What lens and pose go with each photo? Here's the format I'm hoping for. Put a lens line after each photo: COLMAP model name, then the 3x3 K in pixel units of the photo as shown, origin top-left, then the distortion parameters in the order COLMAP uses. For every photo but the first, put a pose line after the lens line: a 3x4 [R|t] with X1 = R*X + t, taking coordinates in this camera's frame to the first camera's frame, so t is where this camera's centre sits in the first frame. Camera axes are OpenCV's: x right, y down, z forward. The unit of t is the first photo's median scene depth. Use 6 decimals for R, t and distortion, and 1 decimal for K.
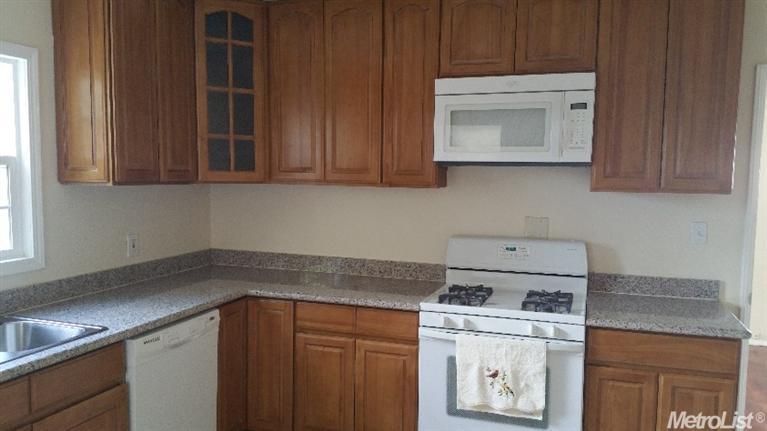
lens RADIAL K [[636.8, 0, 378.1], [0, 636.8, 231.3], [0, 0, 1]] dist [0.166697, -0.329799]
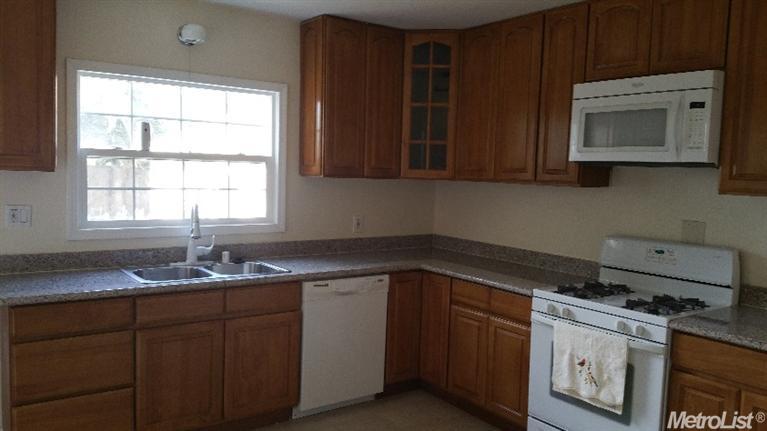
lens RADIAL K [[636.8, 0, 378.1], [0, 636.8, 231.3], [0, 0, 1]] dist [0.166697, -0.329799]
pose [[0.805741, 0.070521, -0.588054, 0.493583], [-0.077904, 0.996879, 0.012804, 0.019140], [0.587122, 0.035495, 0.808720, -0.057274]]
